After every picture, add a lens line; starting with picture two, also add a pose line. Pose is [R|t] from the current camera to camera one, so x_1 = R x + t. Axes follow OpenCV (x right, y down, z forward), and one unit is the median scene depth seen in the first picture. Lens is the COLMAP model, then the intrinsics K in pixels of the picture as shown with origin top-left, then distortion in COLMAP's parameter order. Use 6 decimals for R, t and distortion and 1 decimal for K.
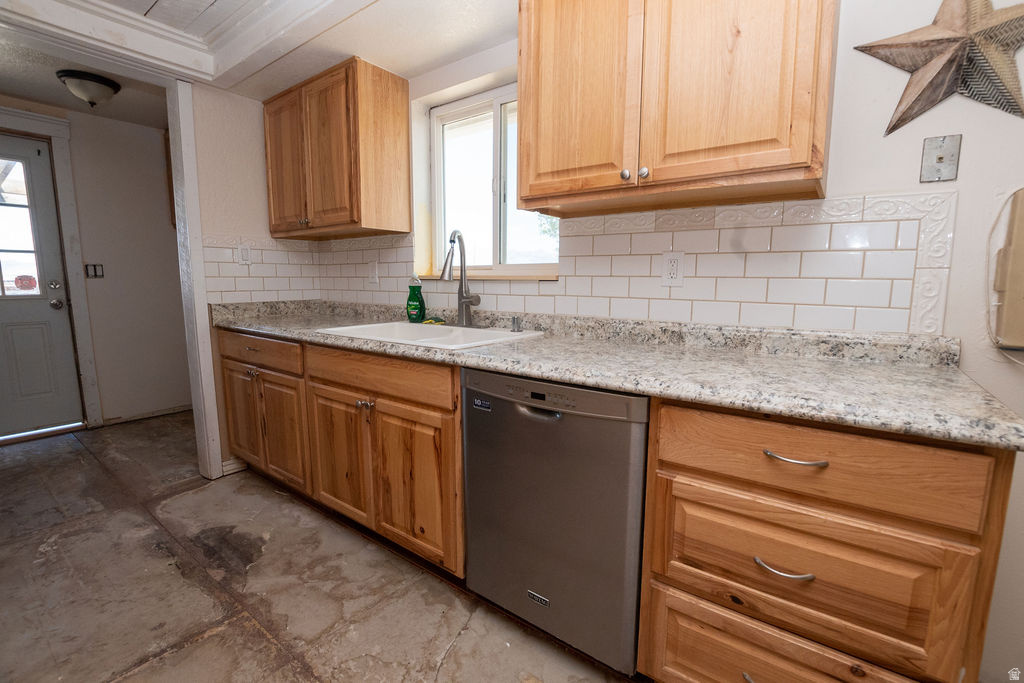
lens RADIAL K [[448.8, 0, 514.9], [0, 448.8, 343.1], [0, 0, 1]] dist [-0.036178, 0.007337]
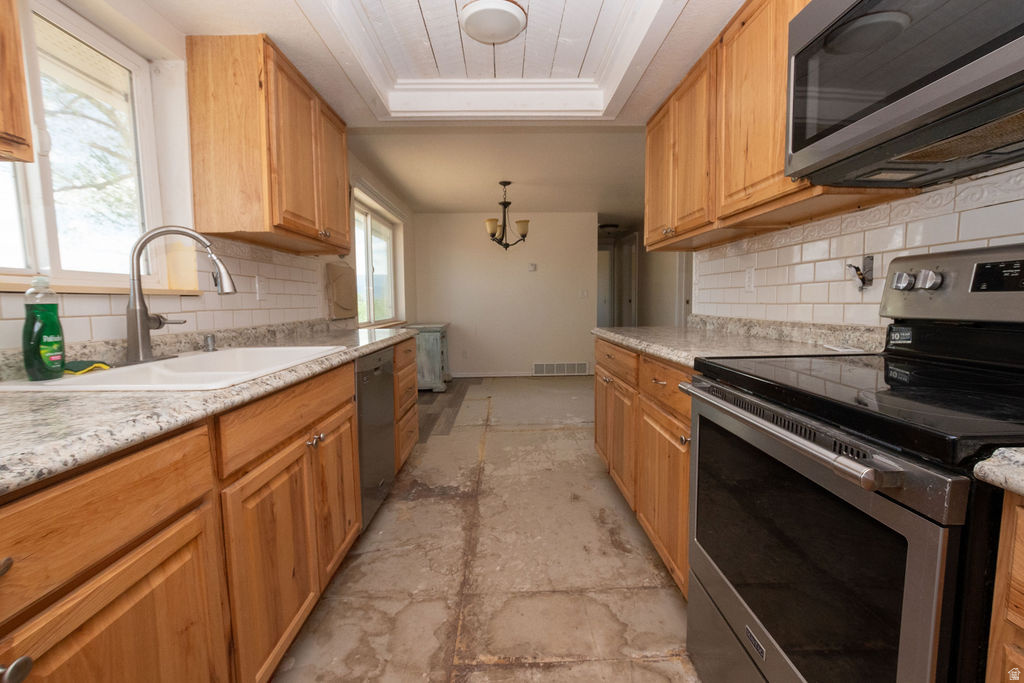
lens RADIAL K [[448.8, 0, 514.9], [0, 448.8, 343.1], [0, 0, 1]] dist [-0.036178, 0.007337]
pose [[-0.609820, -0.073624, 0.789113, -1.313525], [0.119122, 0.975850, 0.183103, -0.160776], [-0.783536, 0.205660, -0.586323, 1.264730]]
